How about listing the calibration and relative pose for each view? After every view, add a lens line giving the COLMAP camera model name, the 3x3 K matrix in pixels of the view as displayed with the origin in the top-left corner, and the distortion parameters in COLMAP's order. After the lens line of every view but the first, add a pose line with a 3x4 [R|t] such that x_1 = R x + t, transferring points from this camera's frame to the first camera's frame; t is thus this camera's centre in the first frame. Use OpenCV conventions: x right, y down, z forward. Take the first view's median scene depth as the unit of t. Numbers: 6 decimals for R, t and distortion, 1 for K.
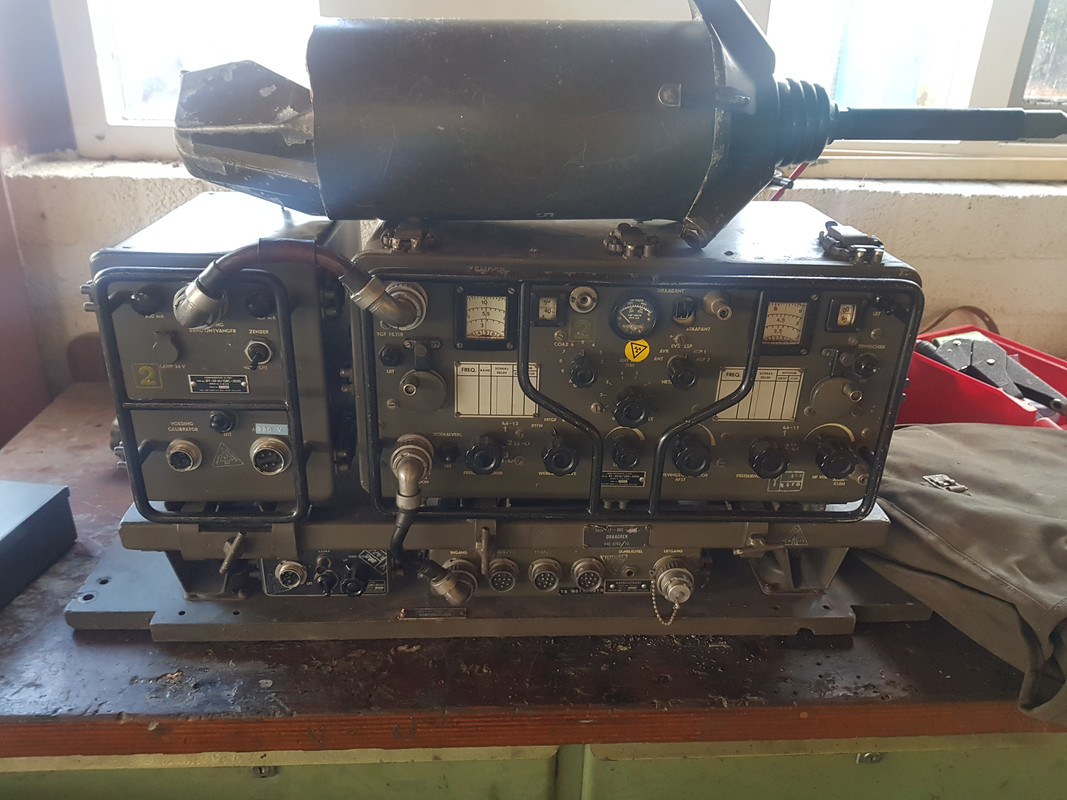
lens RADIAL K [[880.5, 0, 534.8], [0, 880.5, 401.7], [0, 0, 1]] dist [0.060256, -0.115944]
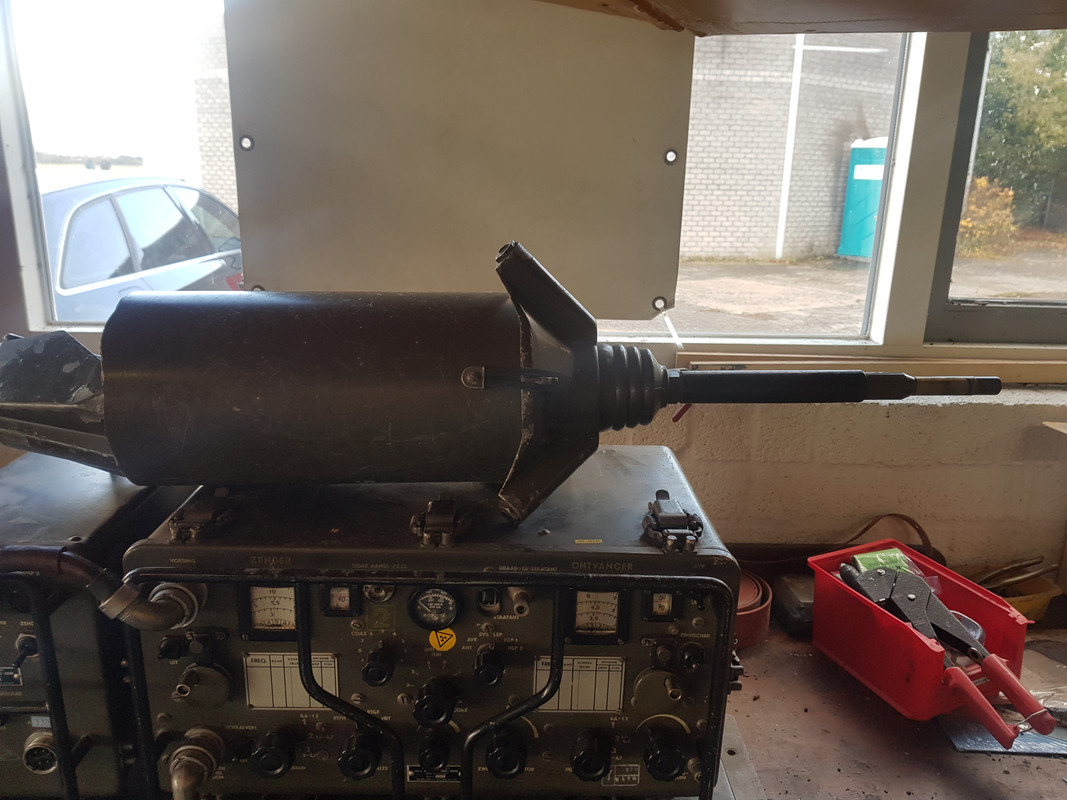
lens RADIAL K [[880.5, 0, 534.8], [0, 880.5, 401.7], [0, 0, 1]] dist [0.060256, -0.115944]
pose [[0.999944, 0.004258, -0.009703, 0.220892], [-0.005741, 0.987365, -0.158356, -0.157980], [0.008906, 0.158403, 0.987334, 0.038577]]
